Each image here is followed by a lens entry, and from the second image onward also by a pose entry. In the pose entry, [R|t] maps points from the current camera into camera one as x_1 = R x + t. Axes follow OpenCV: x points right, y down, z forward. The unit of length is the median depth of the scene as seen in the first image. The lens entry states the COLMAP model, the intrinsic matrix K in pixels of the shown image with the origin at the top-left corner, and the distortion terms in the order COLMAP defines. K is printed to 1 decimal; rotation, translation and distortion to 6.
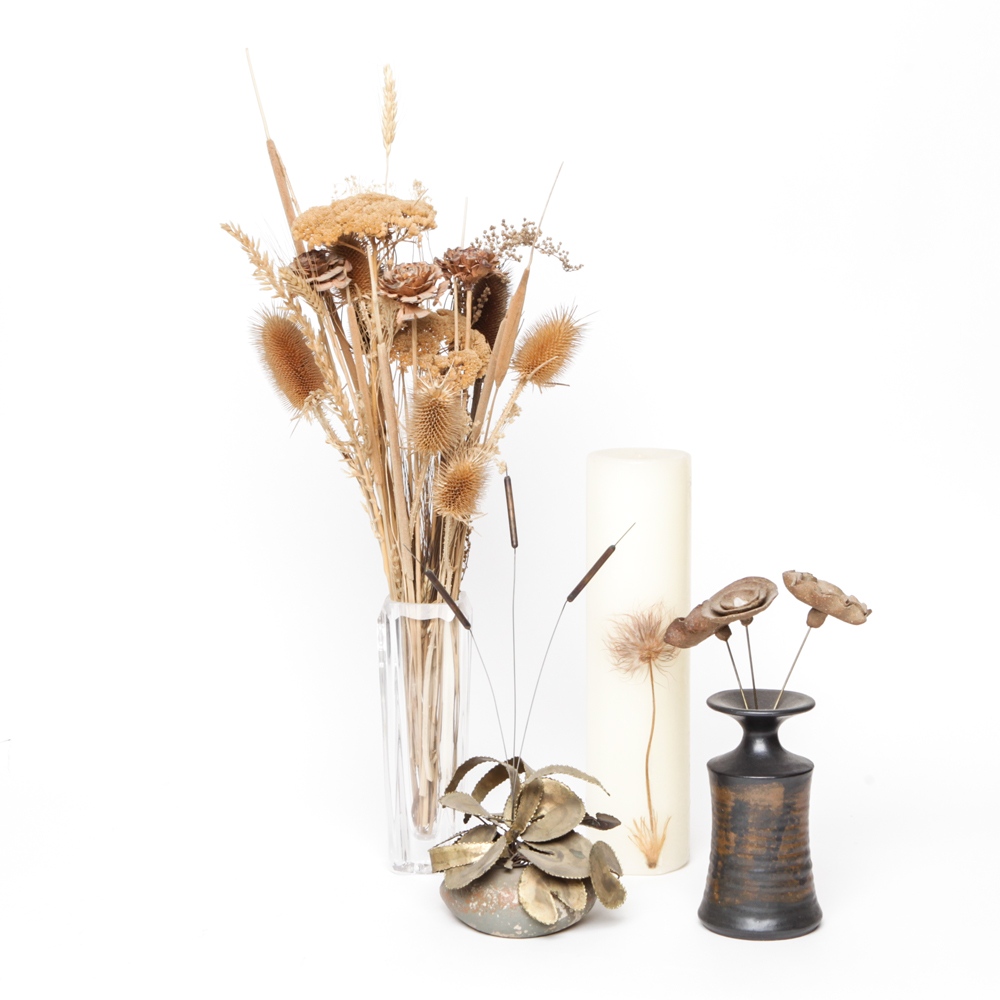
lens RADIAL K [[2132.9, 0, 499.9], [0, 2132.9, 501.3], [0, 0, 1]] dist [-0.090451, 0.000000]
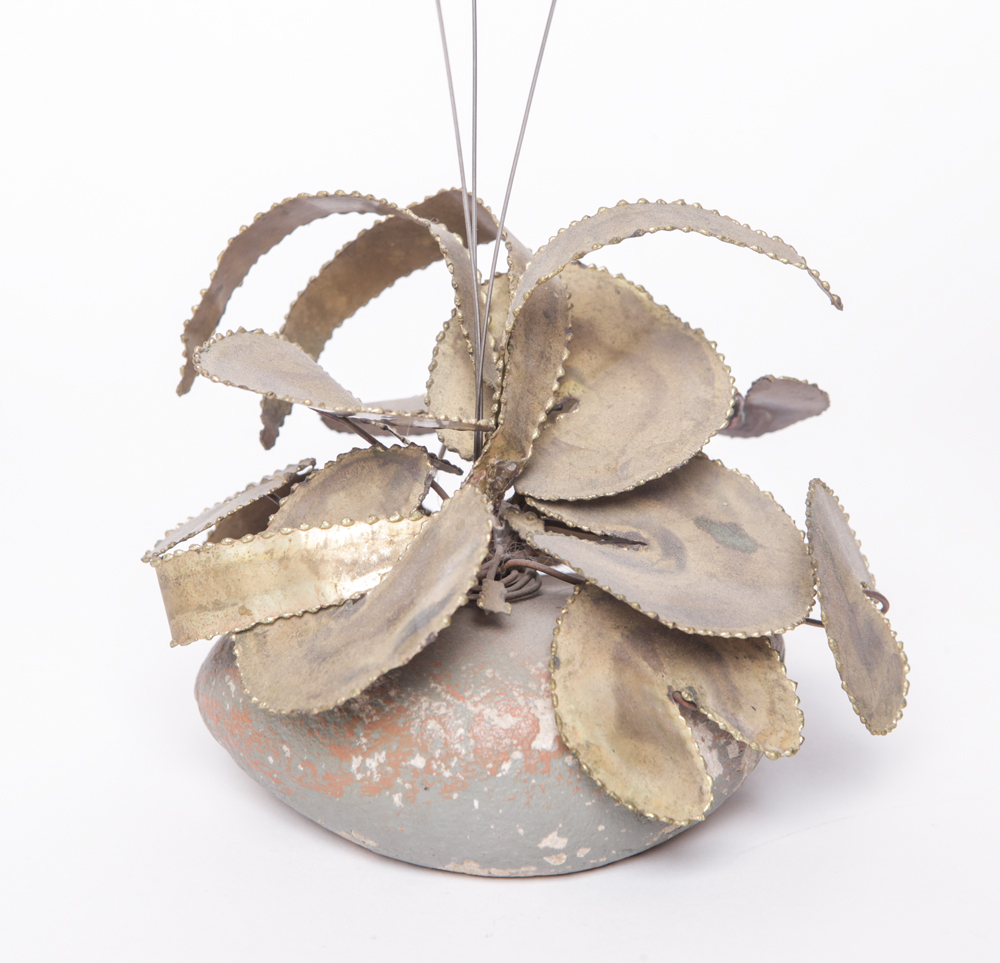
lens RADIAL K [[2877.9, 0, 502.7], [0, 2877.9, 483.5], [0, 0, 1]] dist [0.373948, 0.000000]
pose [[0.979507, -0.068471, 0.189413, -0.091168], [0.034856, 0.983878, 0.175413, 0.147781], [-0.198370, -0.165216, 0.966102, 1.020624]]
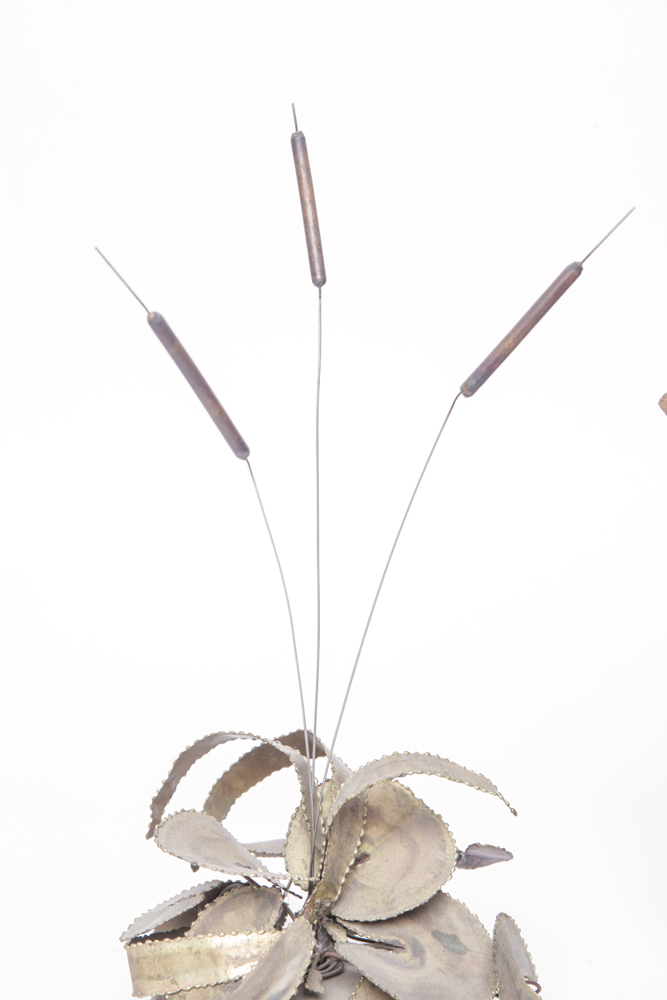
lens RADIAL K [[1753.9, 0, 331.0], [0, 1753.9, 498.1], [0, 0, 1]] dist [0.175999, 0.000000]
pose [[0.985033, -0.008019, 0.172180, -0.086723], [-0.000972, 0.998643, 0.052069, 0.073873], [-0.172364, -0.051457, 0.983688, 0.968267]]
